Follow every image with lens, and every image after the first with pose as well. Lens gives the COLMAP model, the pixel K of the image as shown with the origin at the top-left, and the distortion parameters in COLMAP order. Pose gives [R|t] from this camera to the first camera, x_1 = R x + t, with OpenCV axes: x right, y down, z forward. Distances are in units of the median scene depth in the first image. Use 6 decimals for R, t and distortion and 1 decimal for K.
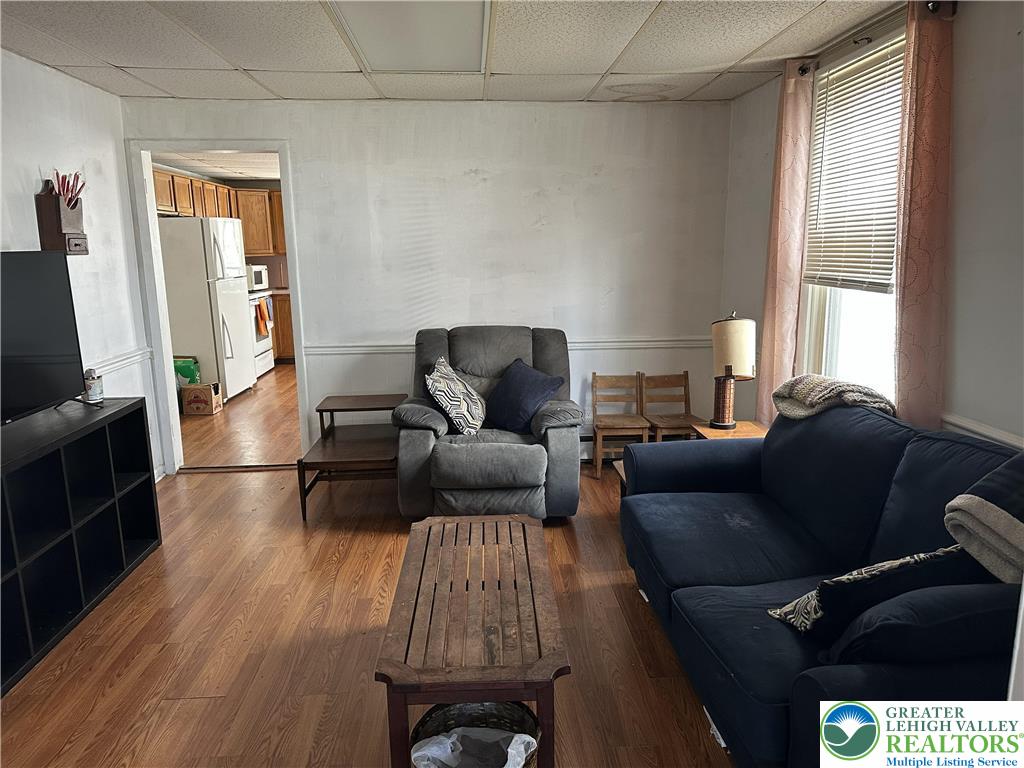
lens RADIAL K [[709.6, 0, 529.7], [0, 709.6, 394.2], [0, 0, 1]] dist [0.065215, -0.054092]
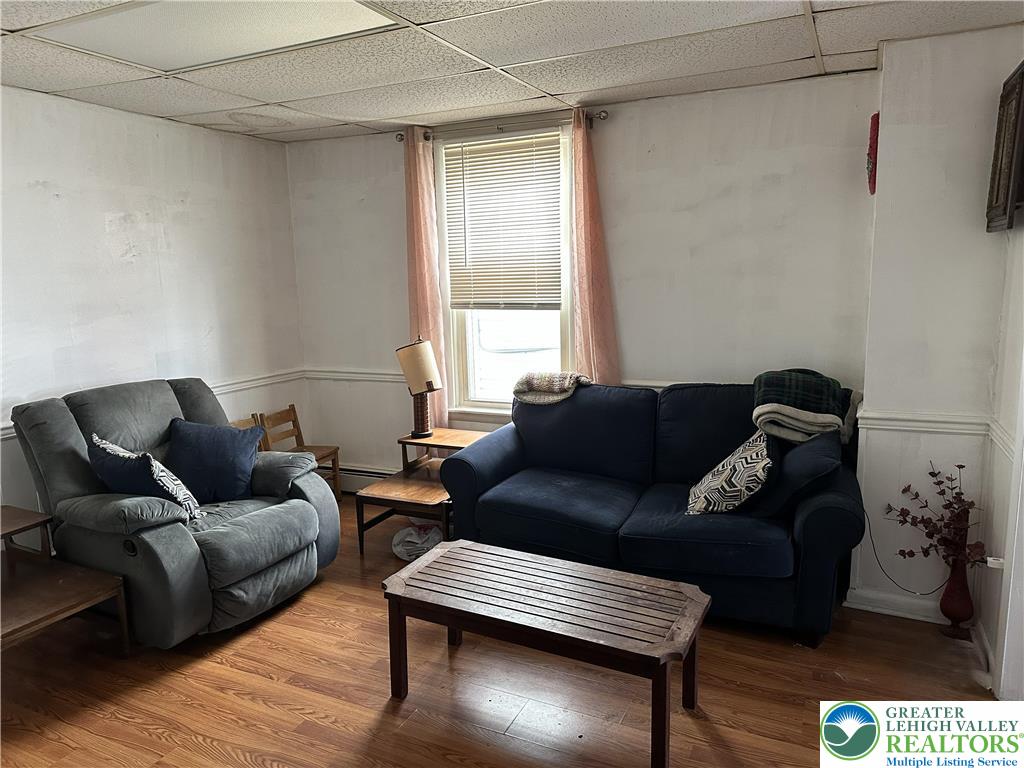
lens RADIAL K [[709.6, 0, 514.3], [0, 709.6, 390.9], [0, 0, 1]] dist [0.065215, -0.054092]
pose [[0.495177, -0.149855, 0.855770, -0.617596], [0.194839, 0.979077, 0.058707, -0.064118], [-0.846662, 0.137666, 0.514014, 0.287634]]
